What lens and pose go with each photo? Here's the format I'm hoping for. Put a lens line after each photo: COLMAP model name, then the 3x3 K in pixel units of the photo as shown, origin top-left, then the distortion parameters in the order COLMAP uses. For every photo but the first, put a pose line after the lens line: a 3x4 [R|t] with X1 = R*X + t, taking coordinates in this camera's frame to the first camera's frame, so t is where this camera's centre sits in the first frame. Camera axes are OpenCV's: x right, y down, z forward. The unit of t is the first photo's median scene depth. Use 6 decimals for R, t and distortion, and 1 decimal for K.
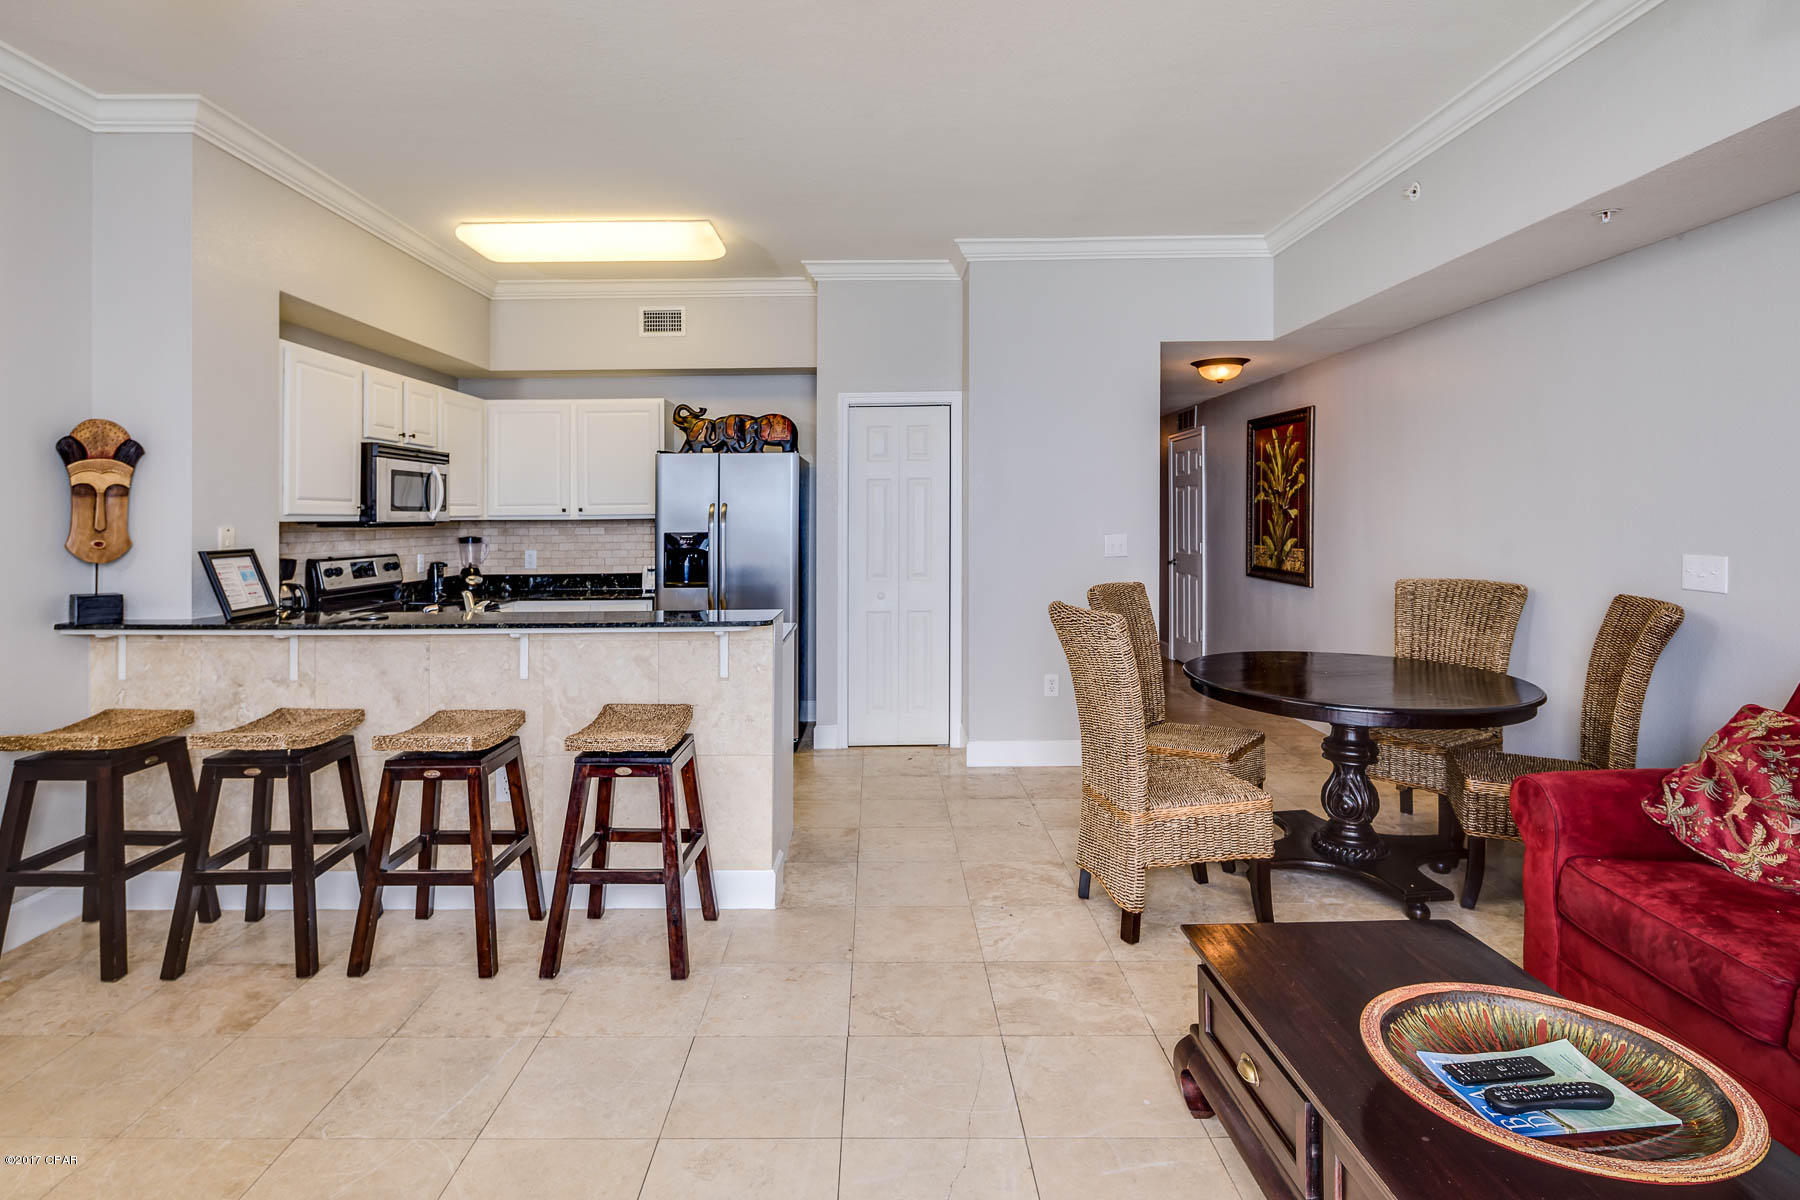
lens RADIAL K [[903.7, 0, 894.9], [0, 903.7, 516.4], [0, 0, 1]] dist [0.000472, -0.000383]
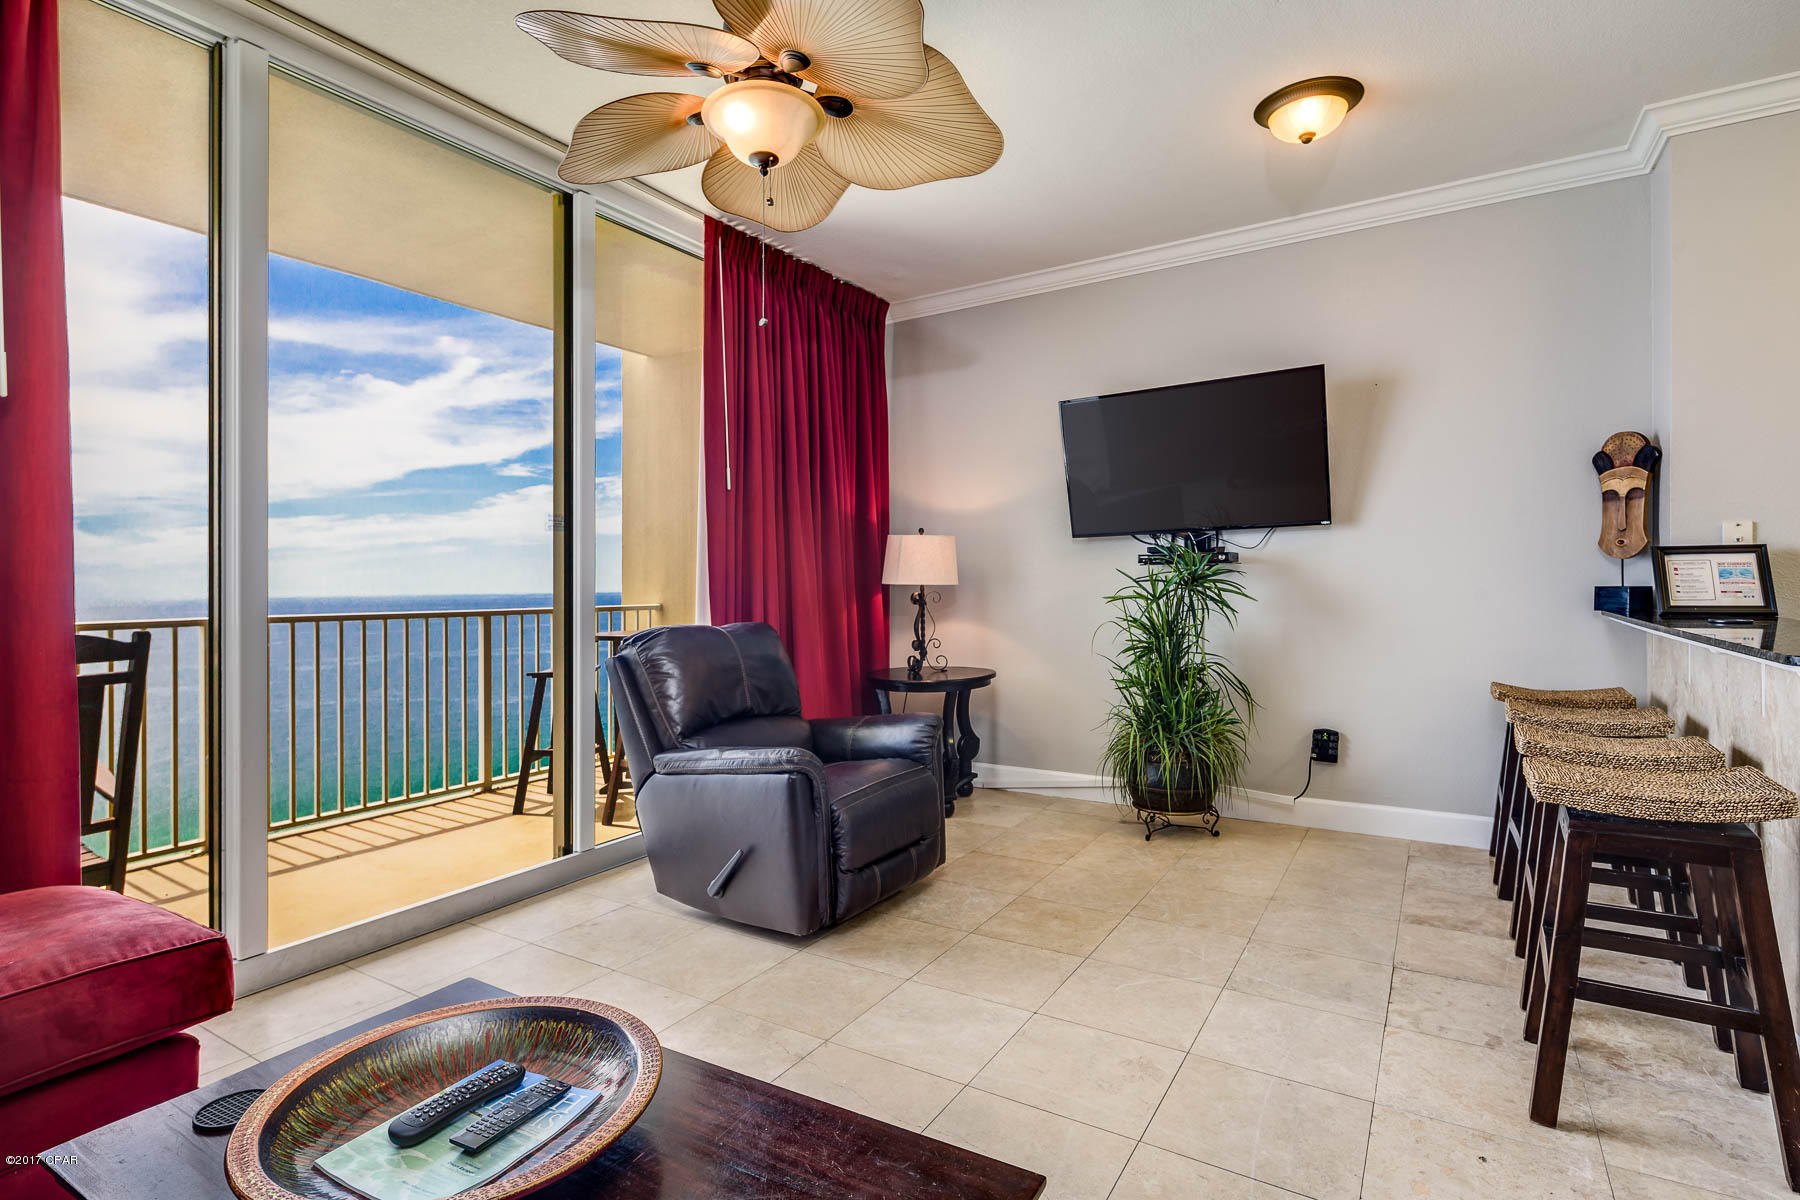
lens RADIAL K [[903.2, 0, 896.8], [0, 903.2, 561.5], [0, 0, 1]] dist [0.002026, 0.000231]
pose [[-0.535953, -0.004310, -0.844237, 0.557348], [0.020311, 0.999632, -0.017997, 0.056016], [0.844003, -0.026792, -0.535668, 0.825532]]
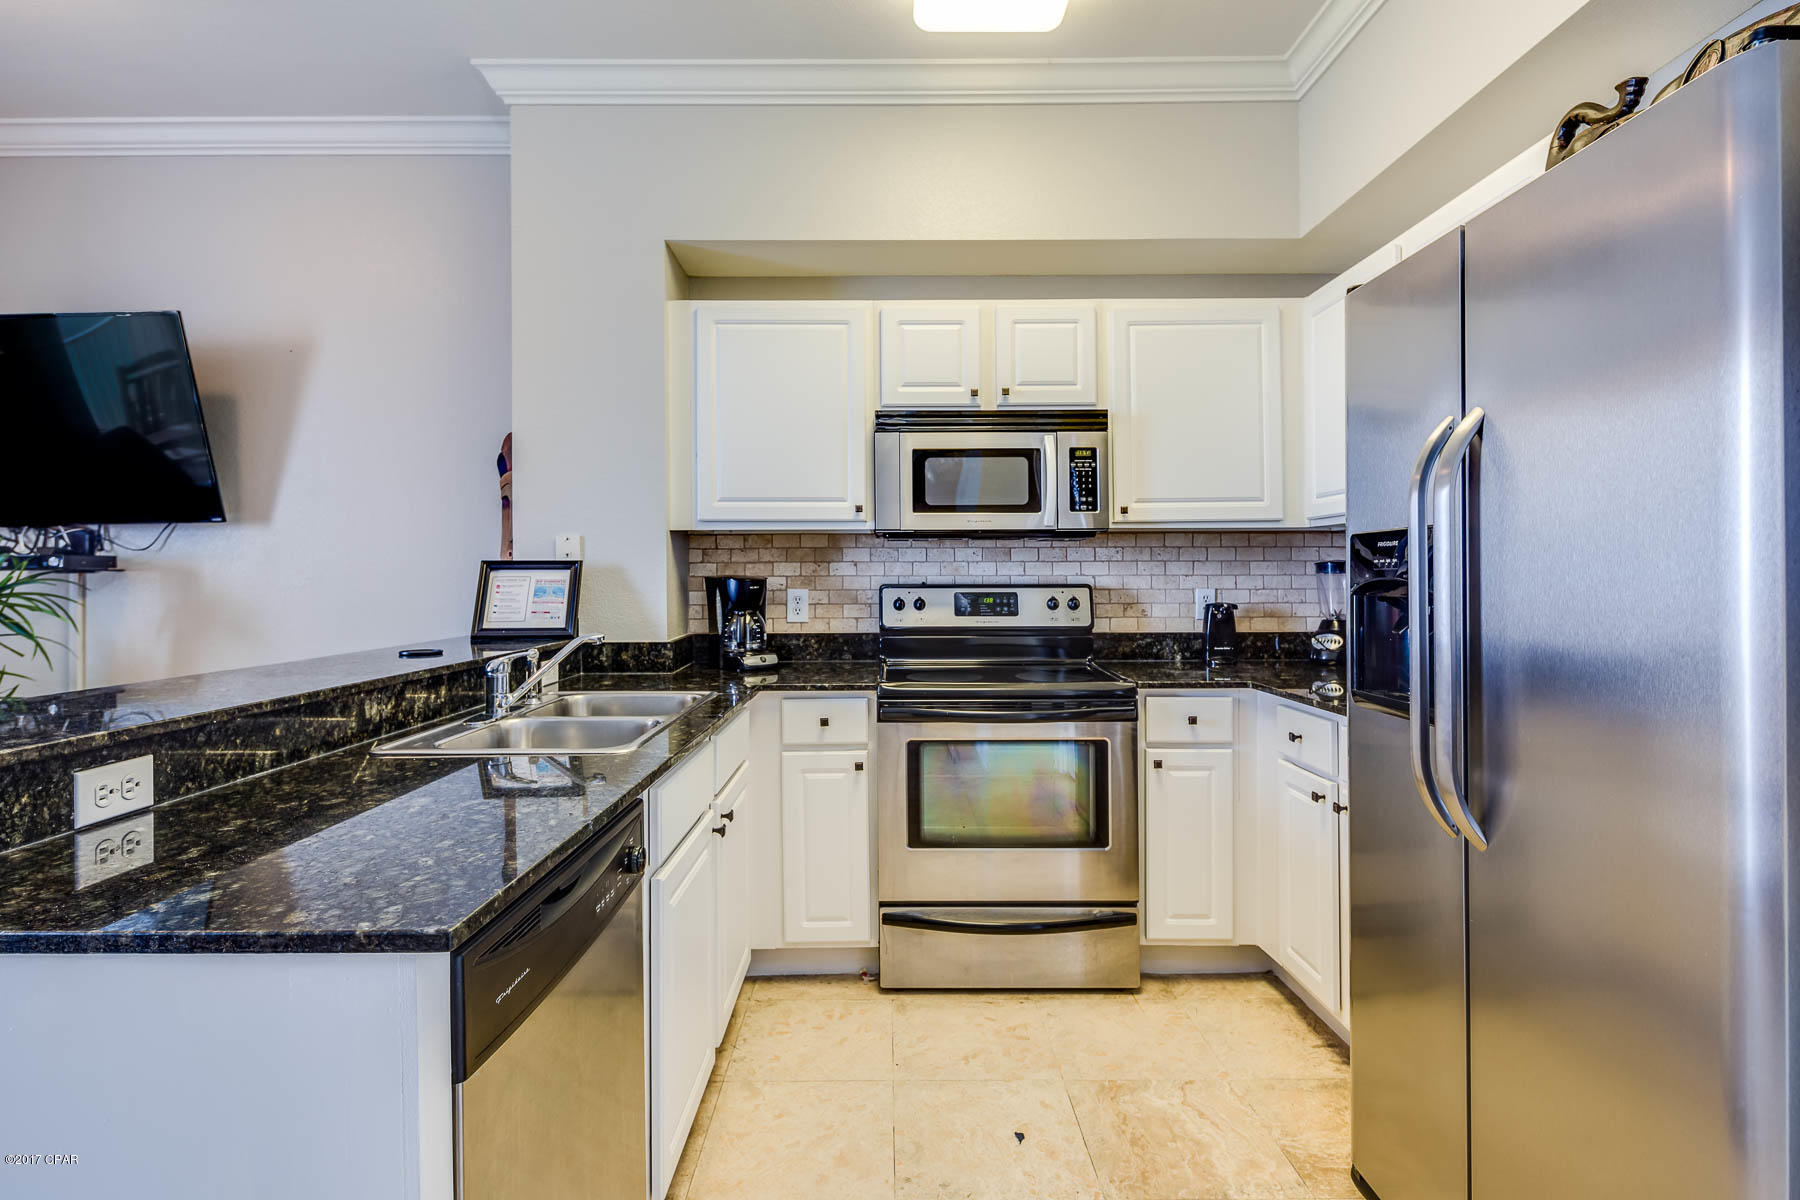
lens RADIAL K [[903.7, 0, 894.9], [0, 903.7, 516.4], [0, 0, 1]] dist [0.000472, -0.000383]
pose [[-0.011698, -0.054226, -0.998460, 0.124525], [0.007451, 0.998496, -0.054315, 0.046126], [0.999904, -0.008075, -0.011277, 1.423771]]
